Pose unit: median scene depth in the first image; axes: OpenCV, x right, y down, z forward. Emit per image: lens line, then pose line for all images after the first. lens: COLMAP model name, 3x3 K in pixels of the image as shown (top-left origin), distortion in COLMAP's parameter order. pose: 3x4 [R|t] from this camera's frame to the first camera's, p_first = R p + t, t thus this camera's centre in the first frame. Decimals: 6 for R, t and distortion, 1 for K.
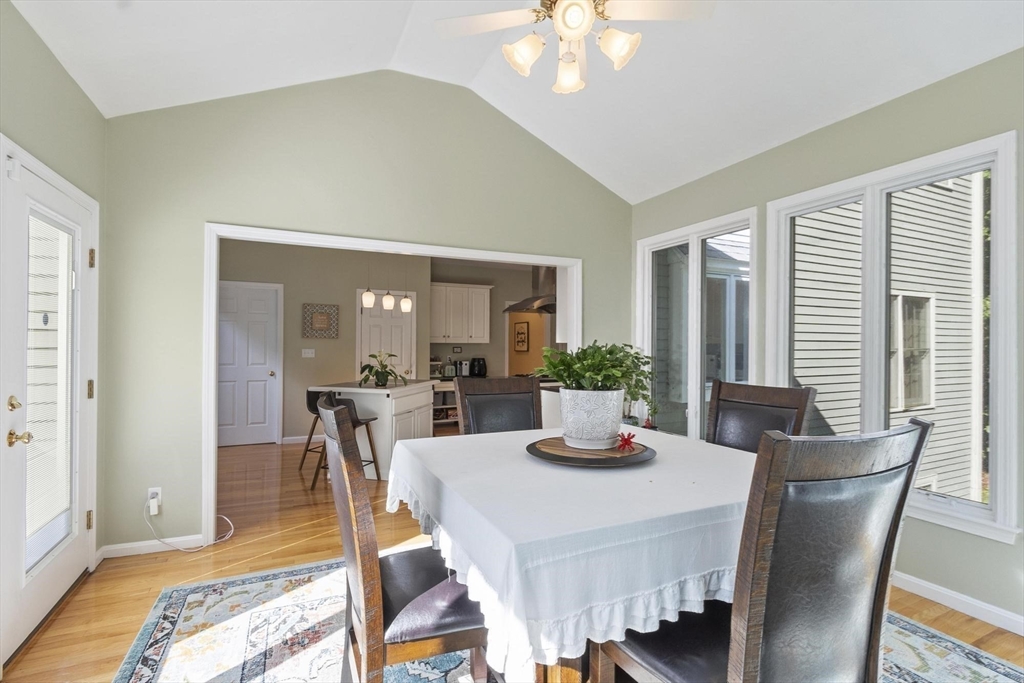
lens RADIAL K [[477.7, 0, 512.0], [0, 477.7, 341.5], [0, 0, 1]] dist [0.000018, -0.000003]
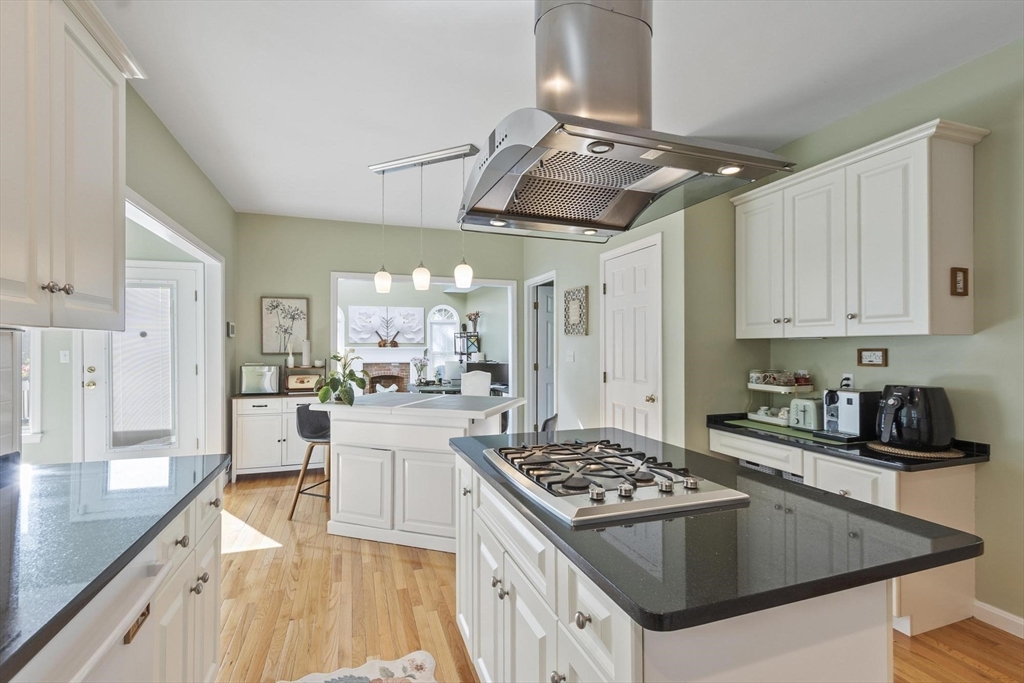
lens RADIAL K [[443.8, 0, 509.0], [0, 443.8, 347.2], [0, 0, 1]] dist [0.000712, 0.000107]
pose [[-0.094434, -0.004616, -0.995520, 0.228455], [0.007725, 0.999956, -0.005370, 0.010459], [0.995501, -0.008198, -0.094395, 0.794807]]
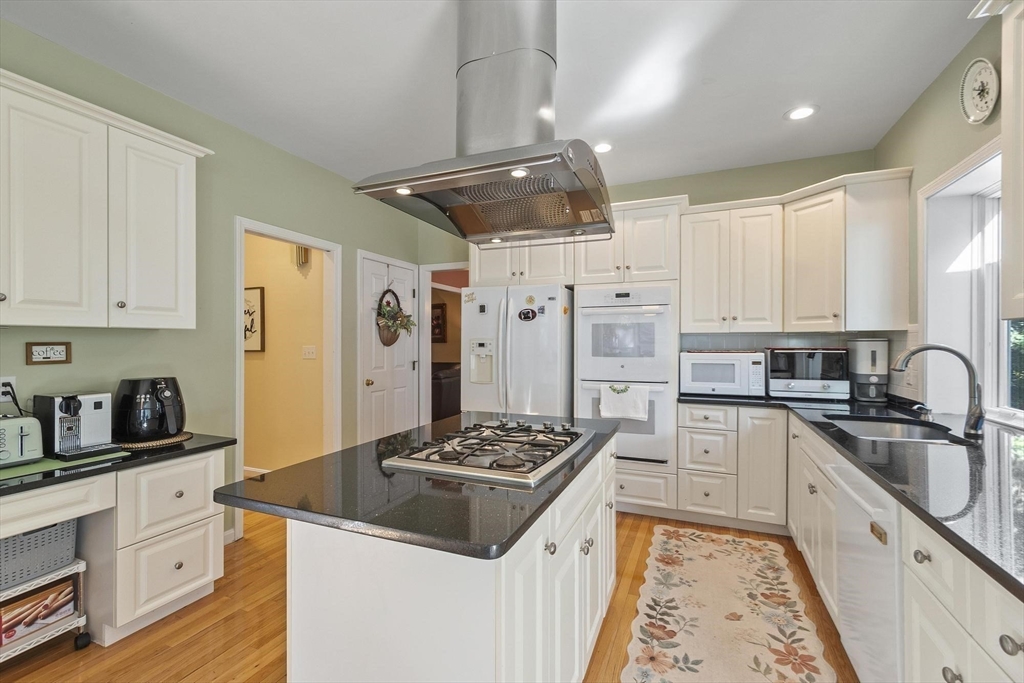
lens RADIAL K [[443.7, 0, 512.0], [0, 443.7, 341.5], [0, 0, 1]] dist [-0.002937, -0.000788]
pose [[0.749670, -0.003899, 0.661801, -0.085687], [0.000467, 0.999986, 0.005362, 0.010165], [-0.661812, -0.003711, 0.749661, 0.655043]]
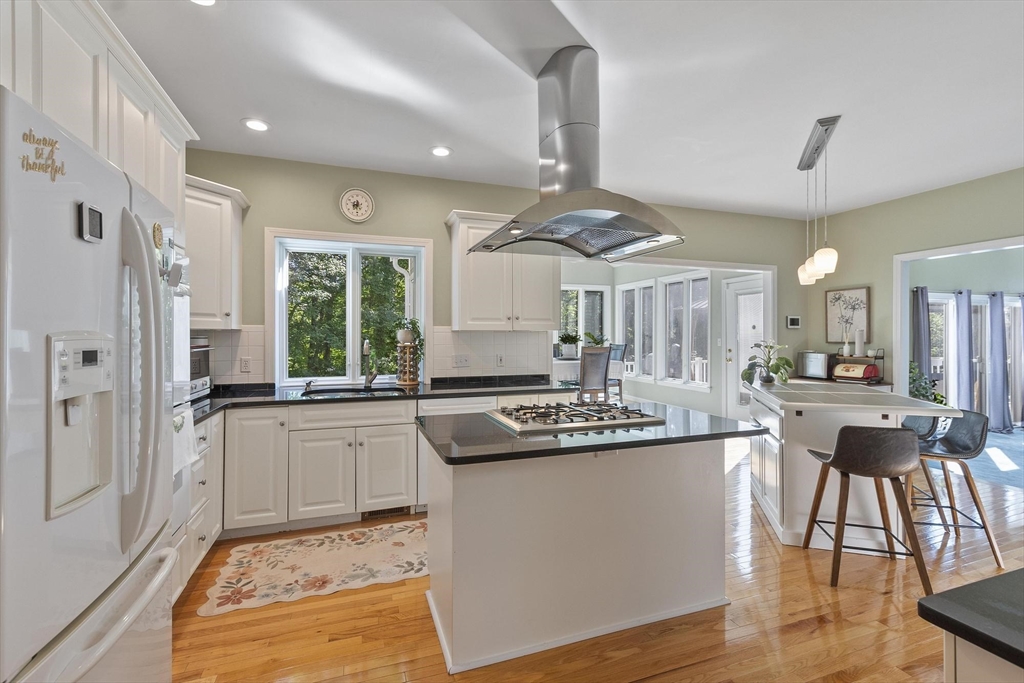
lens RADIAL K [[454.8, 0, 512.0], [0, 454.8, 341.5], [0, 0, 1]] dist [0.000291, 0.000025]
pose [[-0.995439, -0.006471, 0.095184, 0.066571], [-0.005816, 0.999957, 0.007162, 0.009877], [-0.095226, 0.006576, -0.995434, 1.129246]]
